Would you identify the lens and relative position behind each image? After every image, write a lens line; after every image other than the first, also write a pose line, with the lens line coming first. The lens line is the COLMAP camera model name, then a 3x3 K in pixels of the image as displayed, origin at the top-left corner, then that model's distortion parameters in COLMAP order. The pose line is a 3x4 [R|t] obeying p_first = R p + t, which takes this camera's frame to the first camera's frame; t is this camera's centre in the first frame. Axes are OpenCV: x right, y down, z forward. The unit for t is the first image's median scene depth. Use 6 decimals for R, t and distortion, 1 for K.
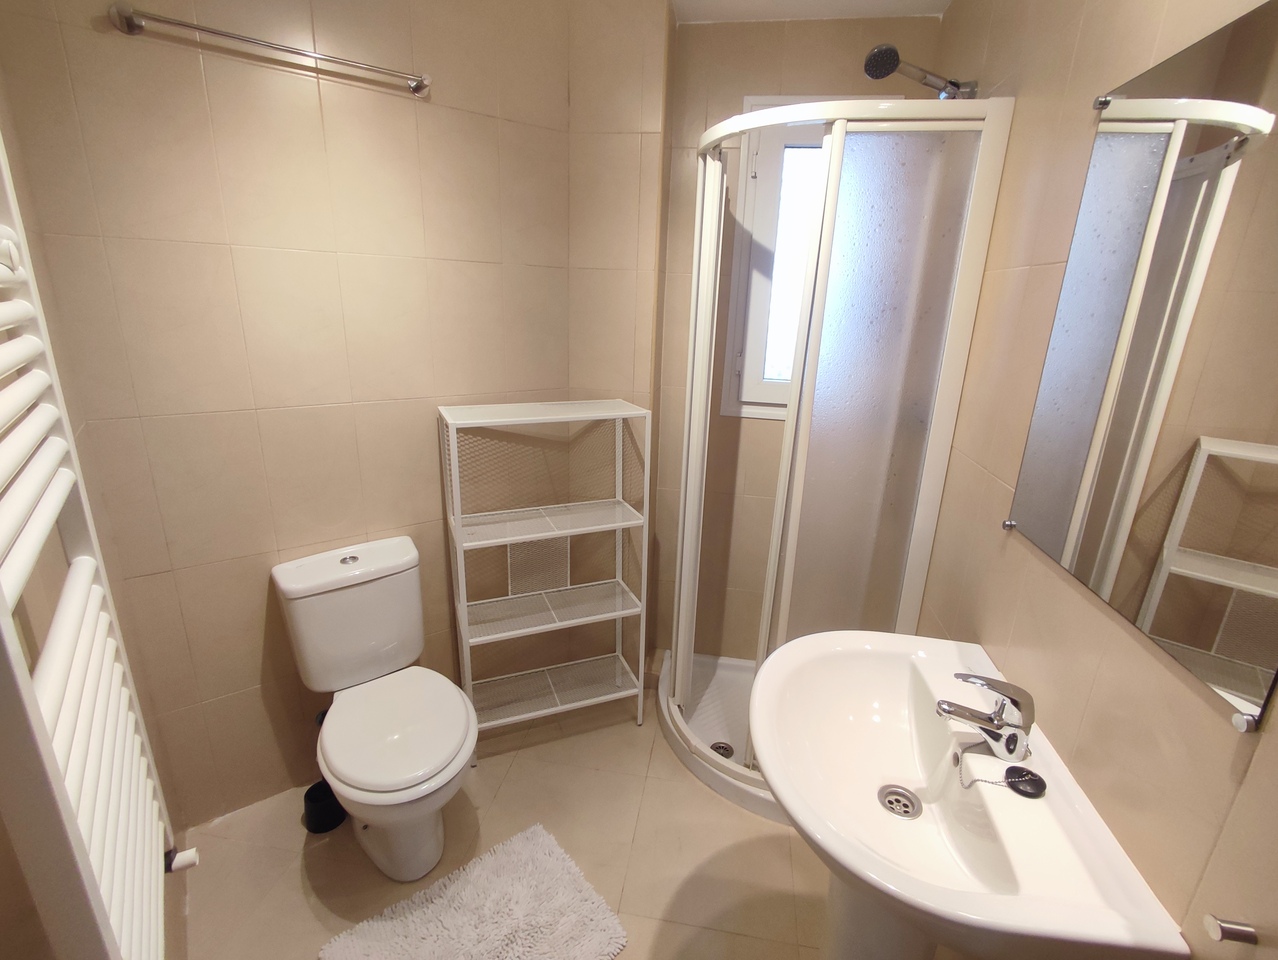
lens RADIAL K [[577.2, 0, 643.3], [0, 577.2, 479.1], [0, 0, 1]] dist [-0.004990, -0.003446]
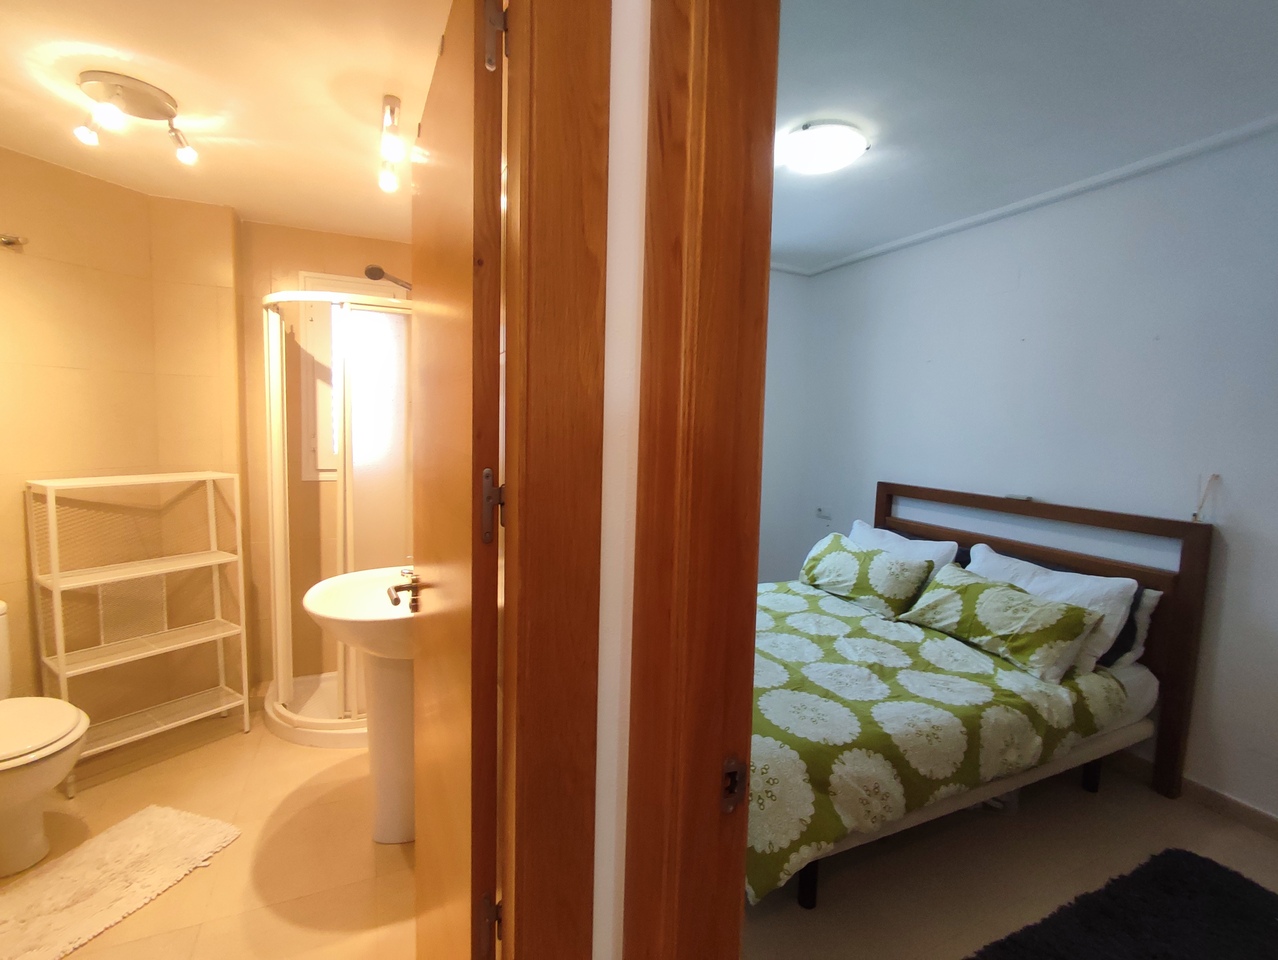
lens RADIAL K [[577.2, 0, 641.2], [0, 577.2, 471.9], [0, 0, 1]] dist [-0.004990, -0.003446]
pose [[0.820598, -0.059302, 0.568420, 0.021425], [0.161045, 0.978291, -0.130430, 0.192985], [-0.548345, 0.198572, 0.812334, -0.598649]]
